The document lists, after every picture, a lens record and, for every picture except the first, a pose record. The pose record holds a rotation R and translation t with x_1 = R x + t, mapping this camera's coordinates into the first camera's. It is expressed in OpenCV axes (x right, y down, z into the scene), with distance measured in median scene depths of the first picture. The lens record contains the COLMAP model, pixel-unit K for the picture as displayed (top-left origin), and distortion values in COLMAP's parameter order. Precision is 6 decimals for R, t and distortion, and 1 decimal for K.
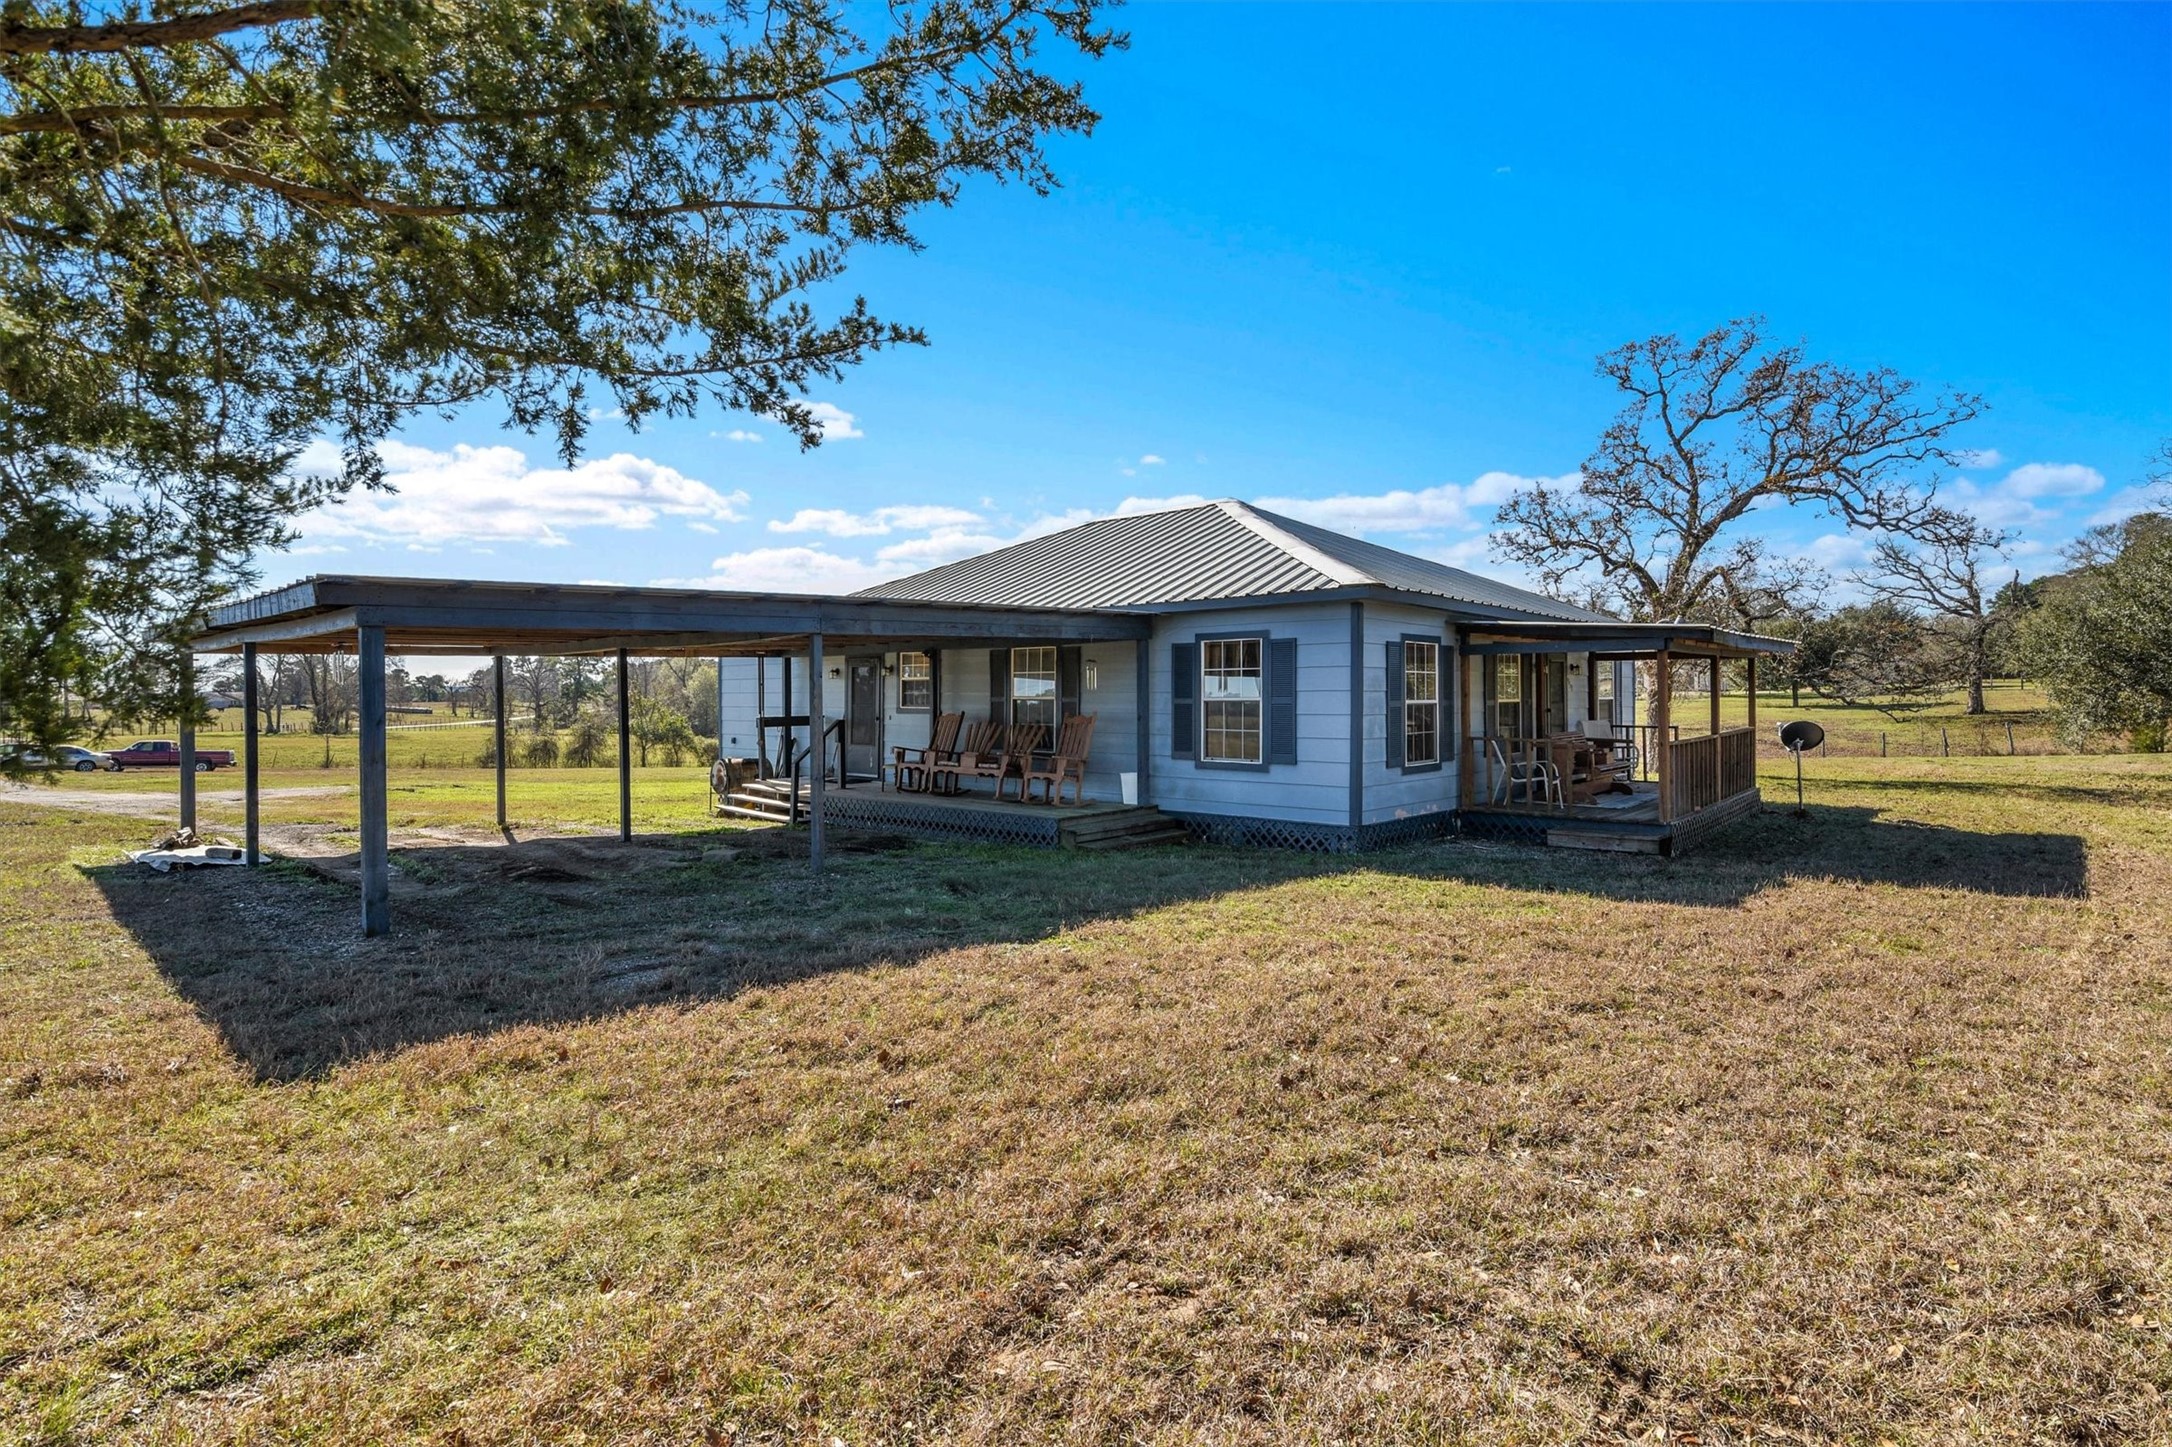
lens RADIAL K [[1058.3, 0, 1101.4], [0, 1058.3, 716.0], [0, 0, 1]] dist [-0.000595, -0.000066]
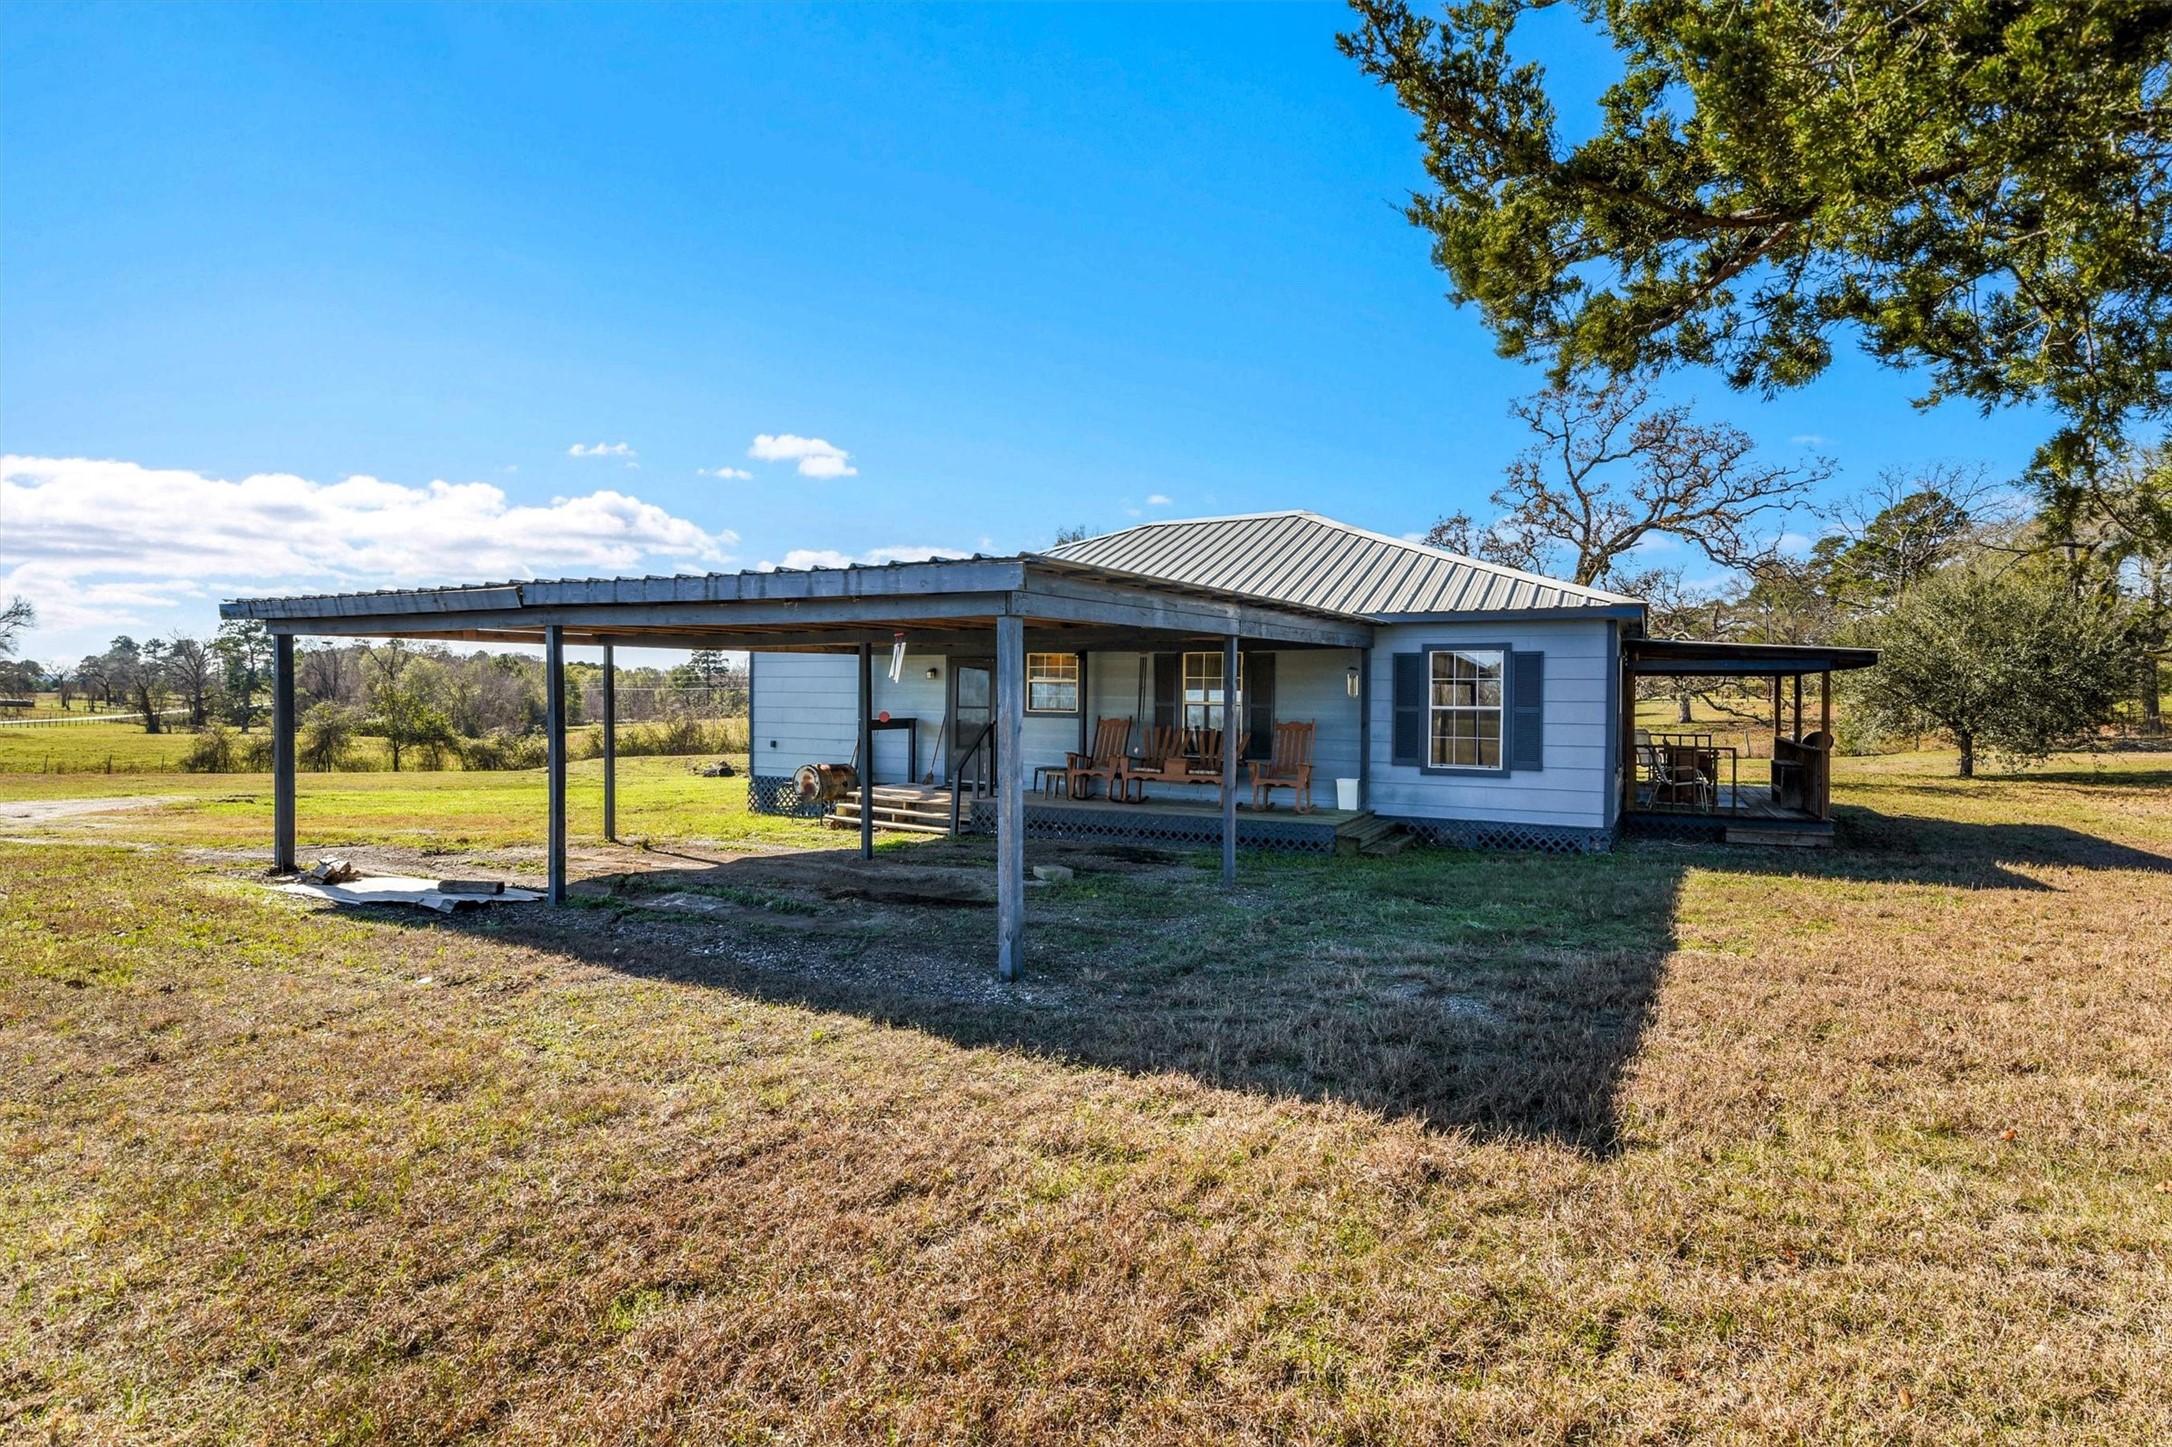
lens RADIAL K [[1058.3, 0, 1101.4], [0, 1058.3, 716.0], [0, 0, 1]] dist [-0.000595, -0.000066]
pose [[0.969243, 0.010390, 0.245887, -0.410683], [-0.009868, 0.999946, -0.003357, -0.000793], [-0.245909, 0.000827, 0.969293, 0.065276]]
